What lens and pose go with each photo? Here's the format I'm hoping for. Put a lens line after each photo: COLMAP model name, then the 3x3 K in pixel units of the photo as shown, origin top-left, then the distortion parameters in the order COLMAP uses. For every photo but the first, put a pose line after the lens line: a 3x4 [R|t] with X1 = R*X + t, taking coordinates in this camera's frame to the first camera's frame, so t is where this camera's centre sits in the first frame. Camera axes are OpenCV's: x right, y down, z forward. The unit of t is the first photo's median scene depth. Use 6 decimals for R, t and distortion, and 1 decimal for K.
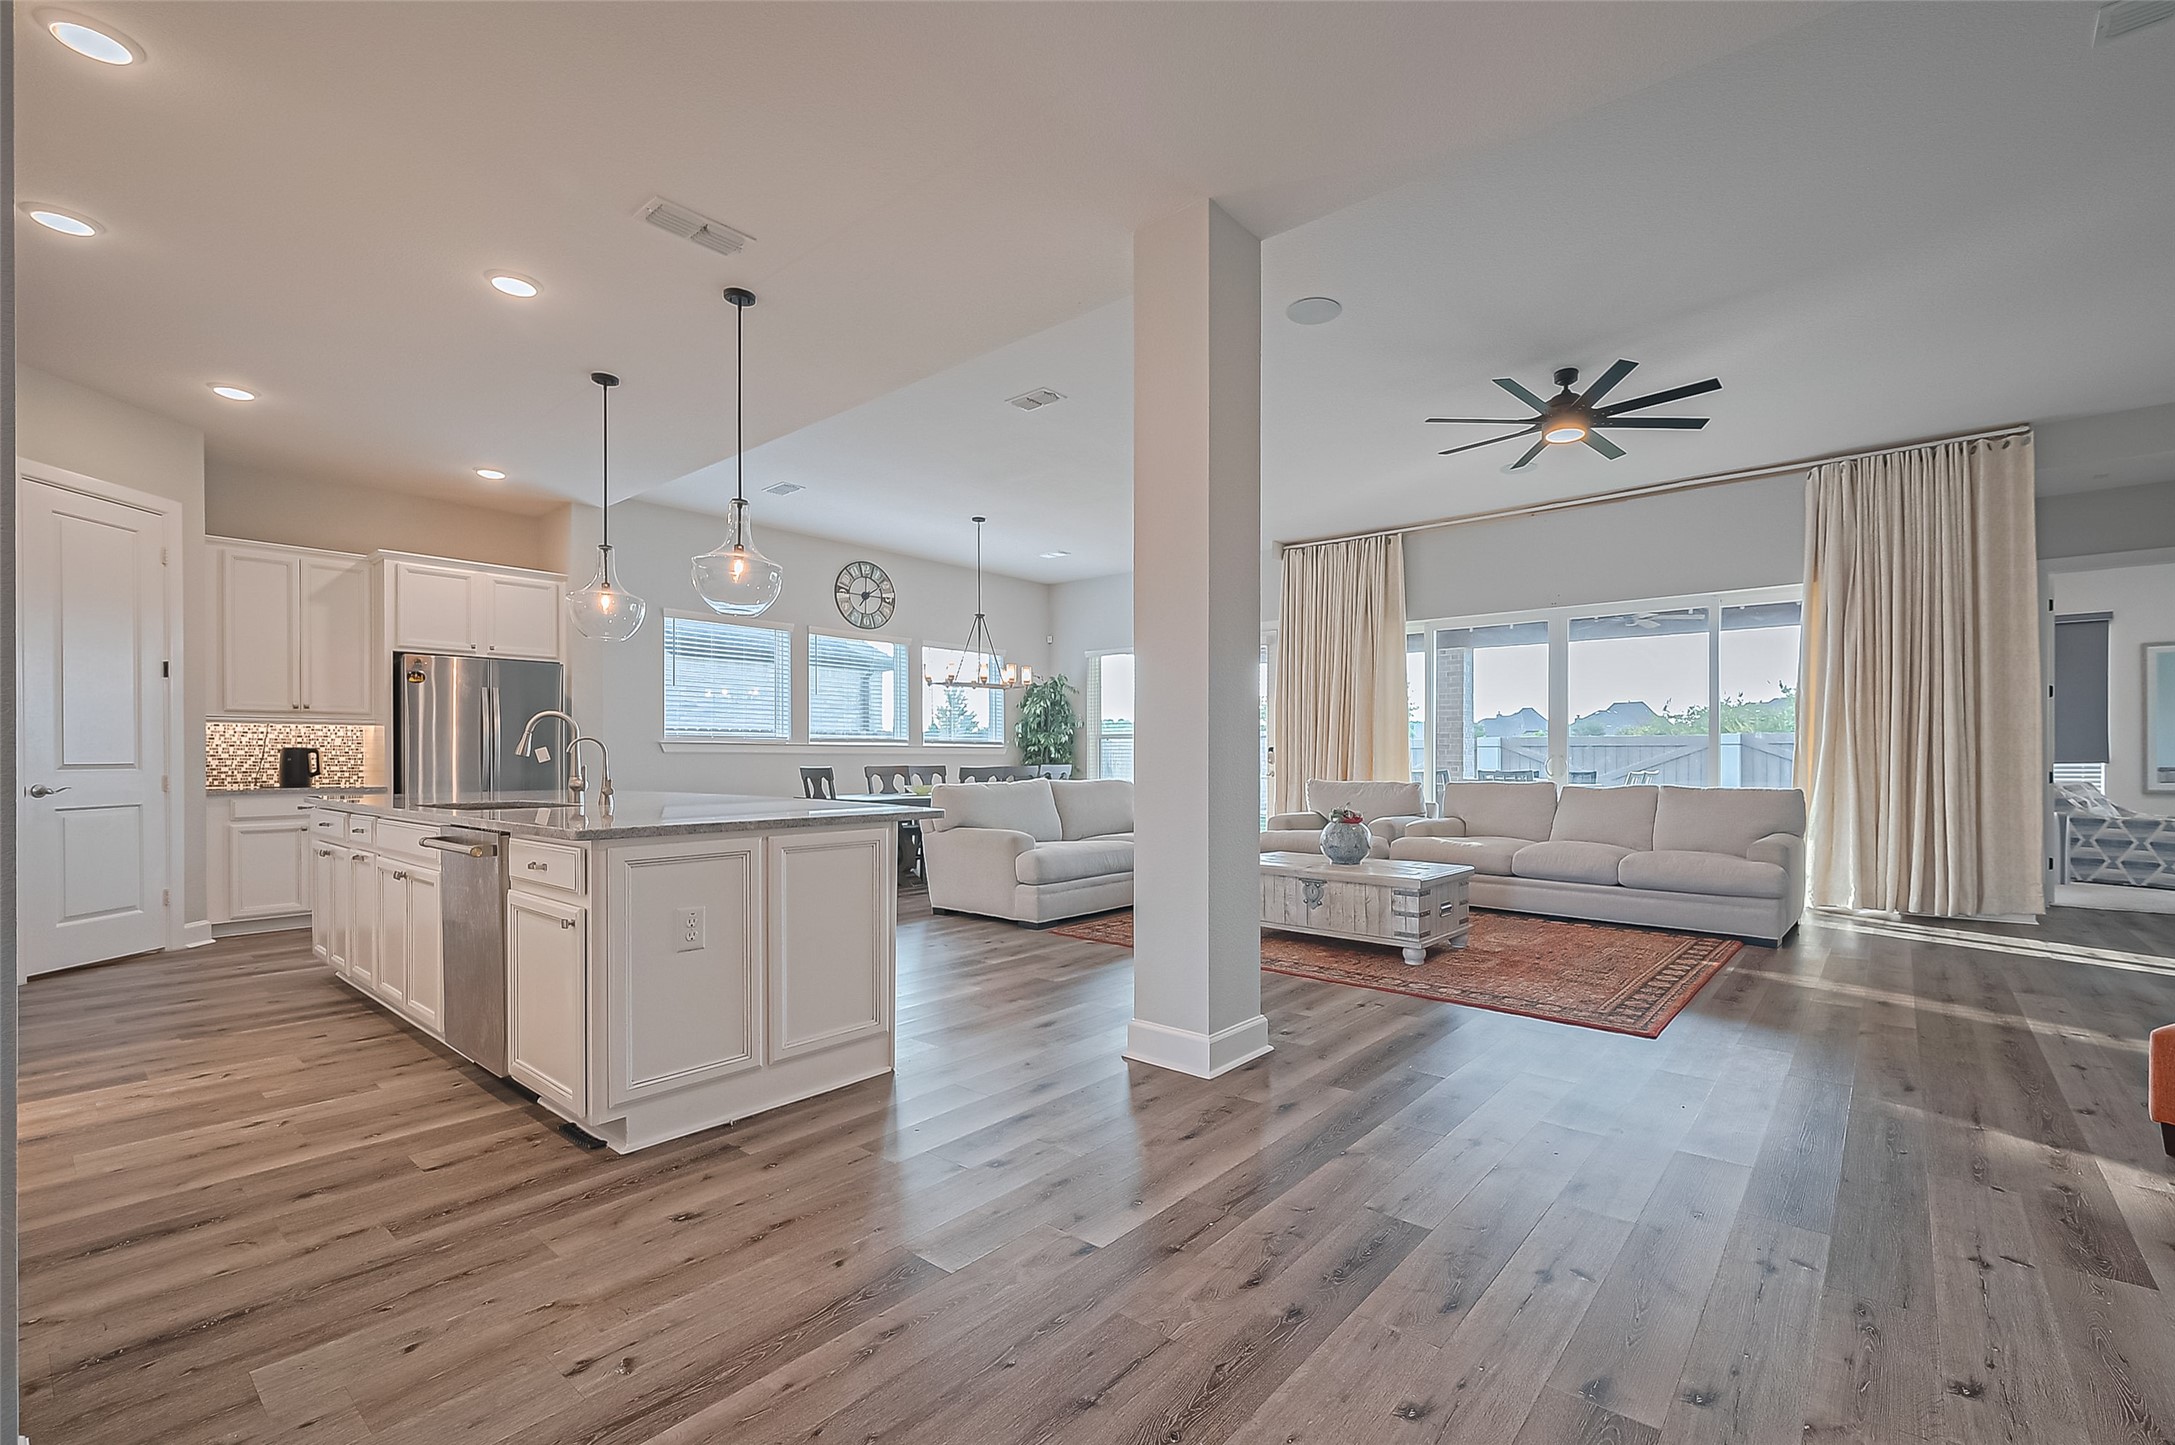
lens RADIAL K [[941.6, 0, 1195.0], [0, 941.6, 764.3], [0, 0, 1]] dist [-0.014295, 0.003900]
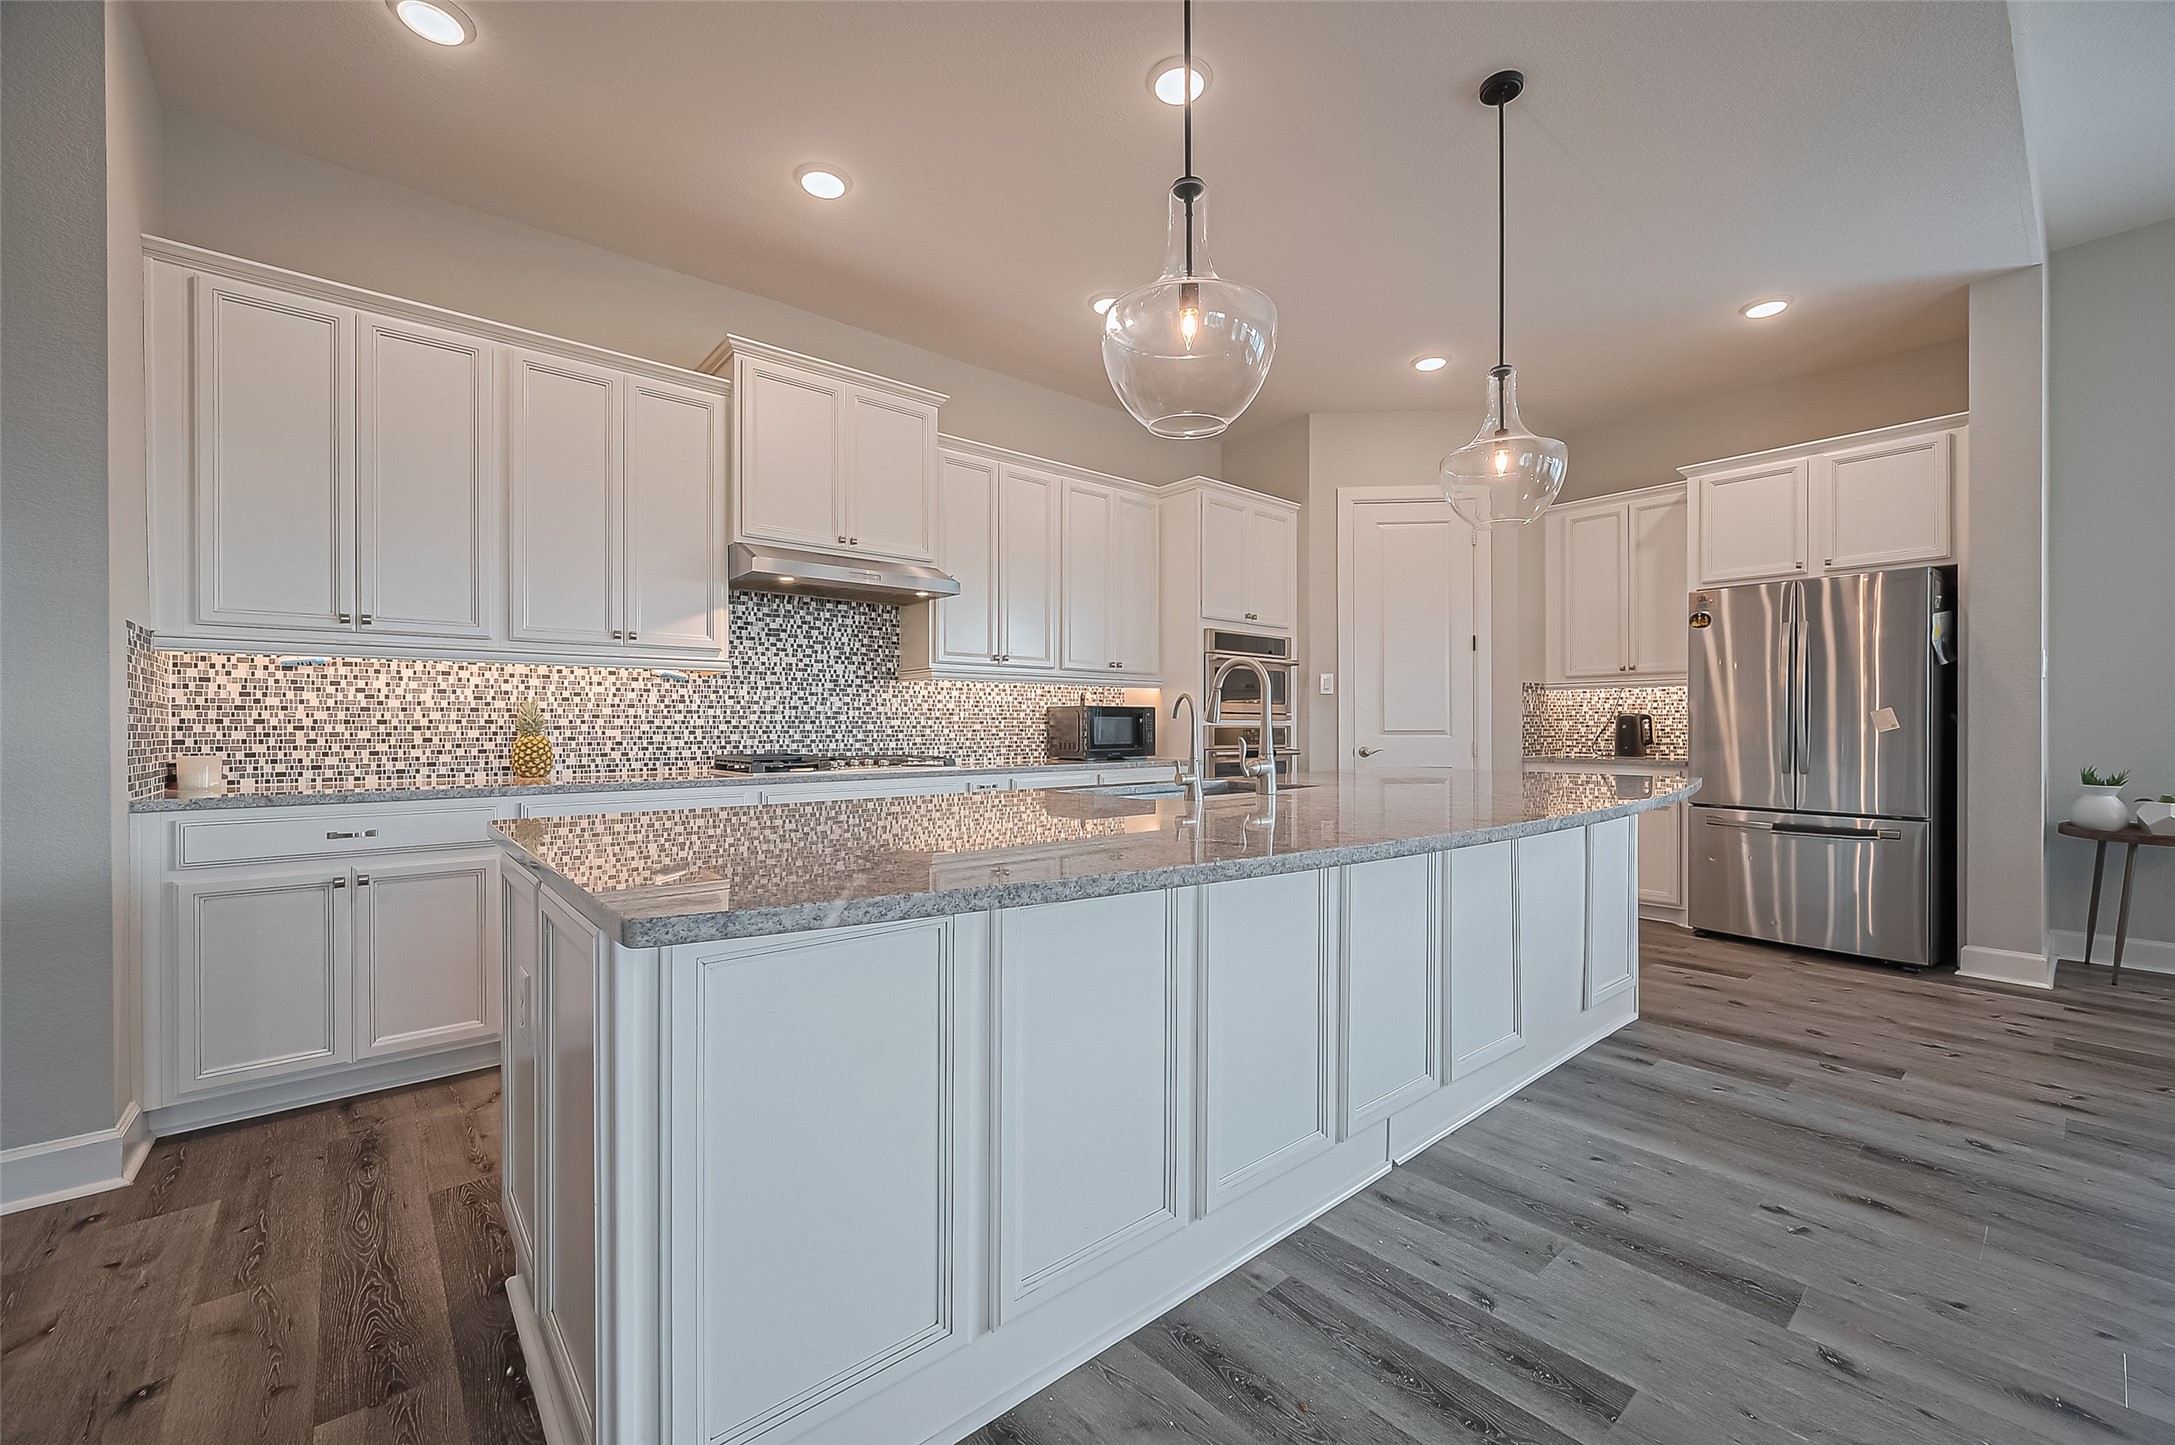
lens RADIAL K [[869.6, 0, 1094.2], [0, 869.6, 731.6], [0, 0, 1]] dist [-0.003588, 0.000987]
pose [[-0.210469, 0.005721, -0.977584, -0.027030], [-0.007810, 0.999941, 0.007533, -0.002749], [0.977569, 0.009220, -0.210411, 0.615123]]
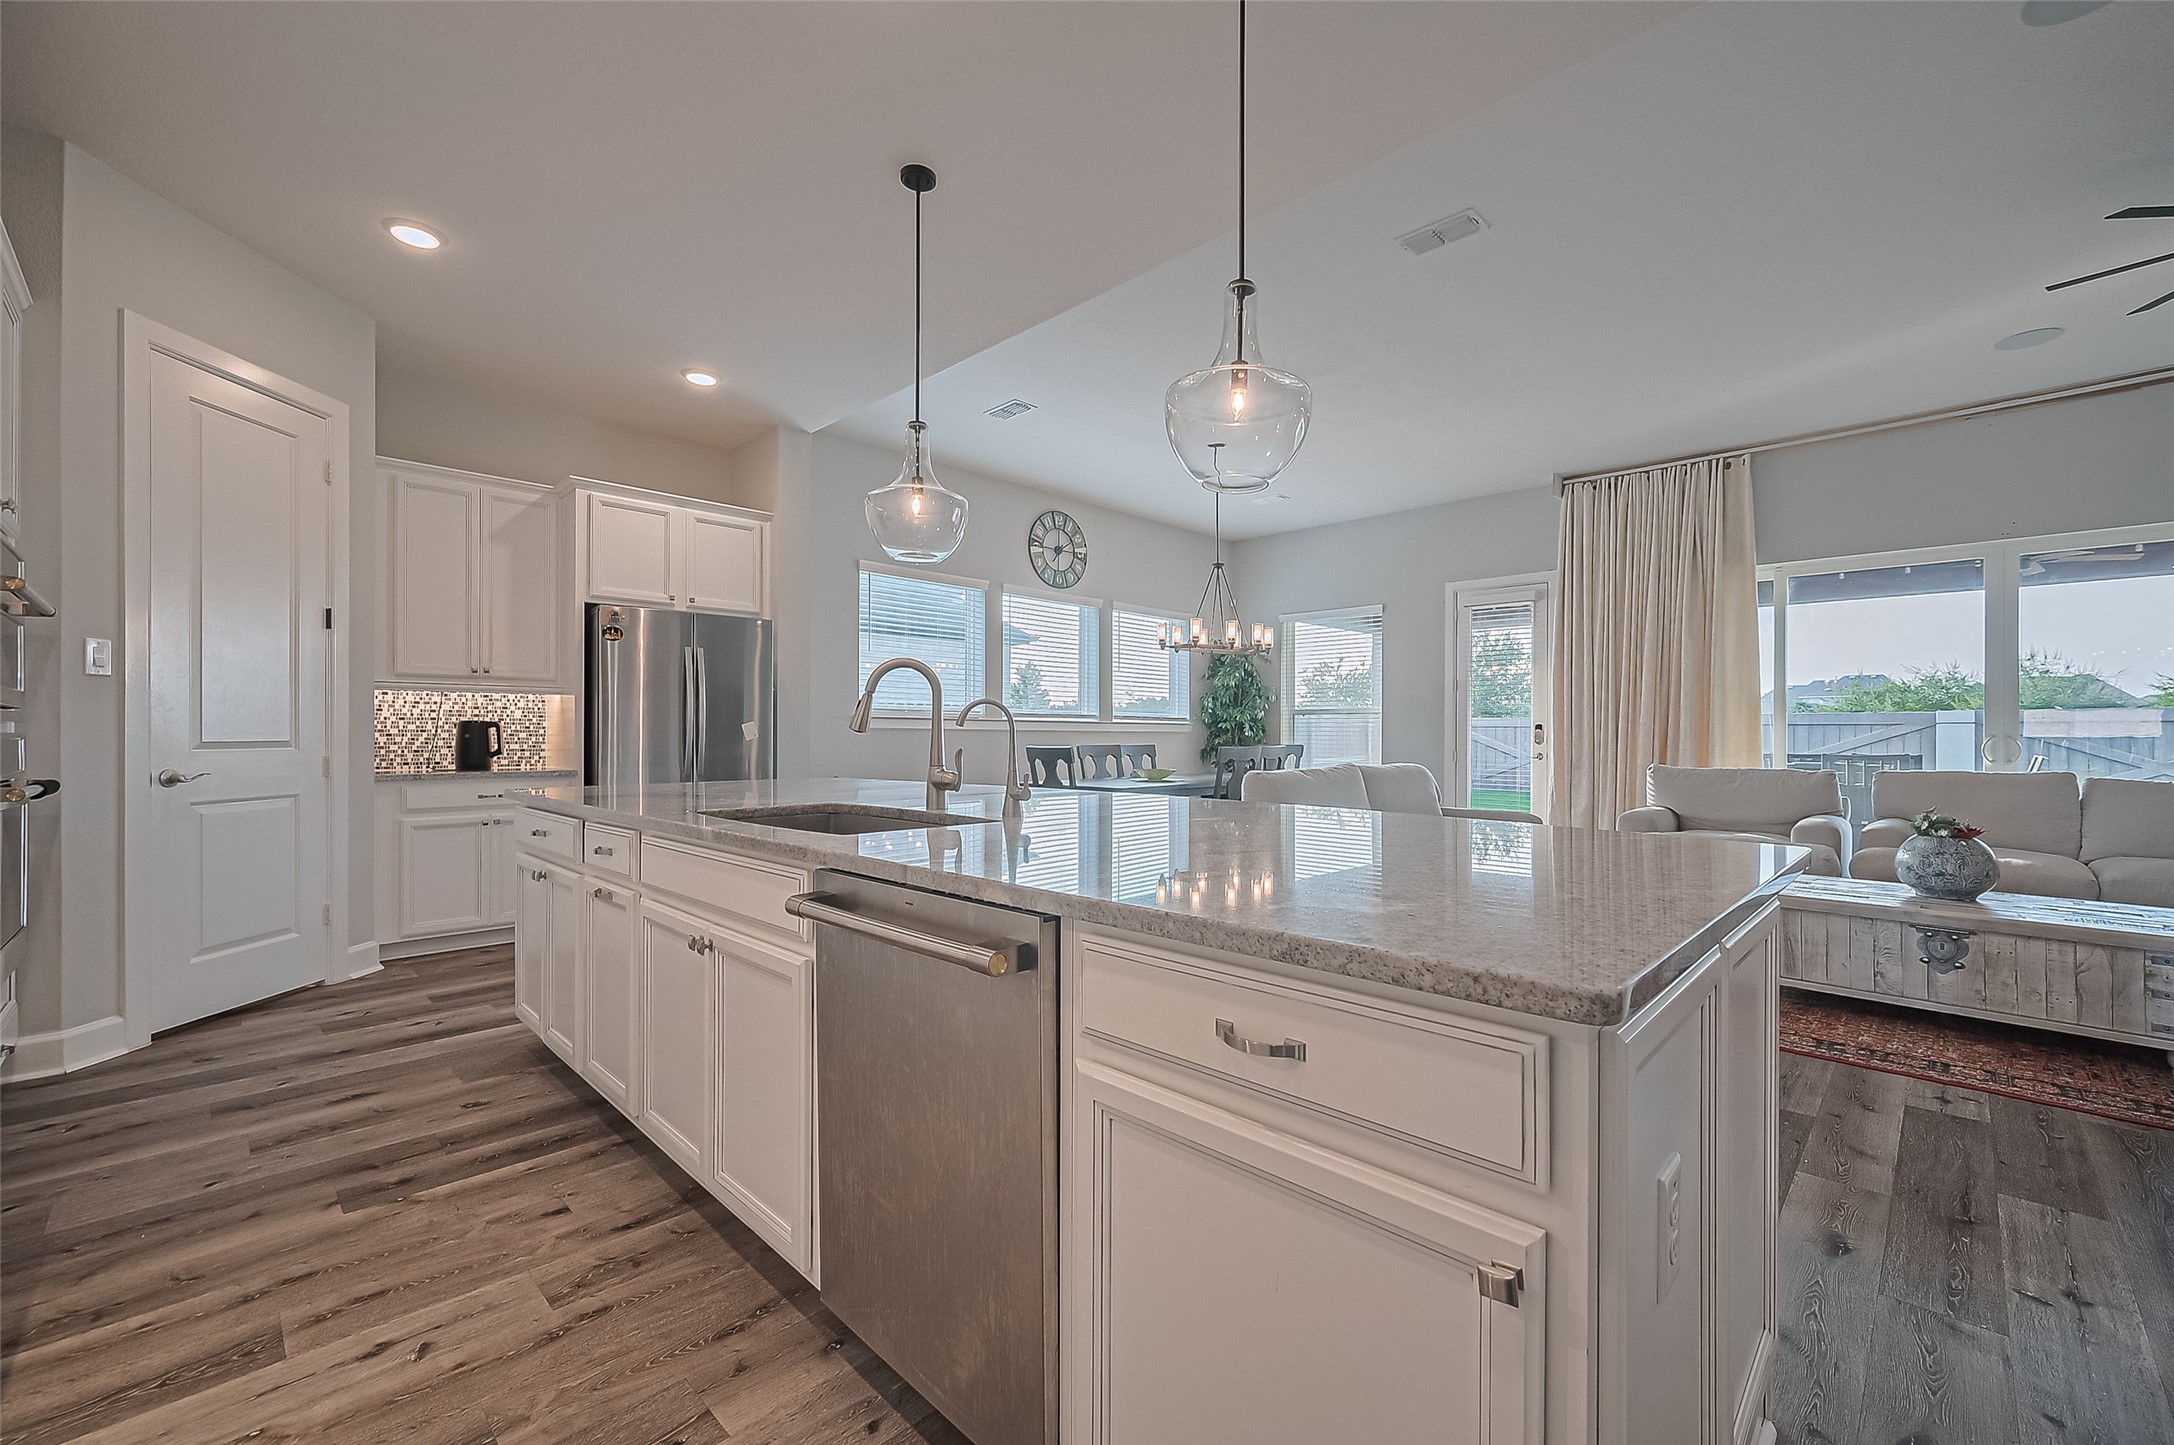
lens RADIAL K [[890.6, 0, 1124.5], [0, 890.6, 738.3], [0, 0, 1]] dist [-0.004352, 0.001728]
pose [[0.994224, 0.003575, -0.107264, -0.291777], [-0.003998, 0.999985, -0.003734, -0.002203], [0.107249, 0.004141, 0.994224, 0.266886]]
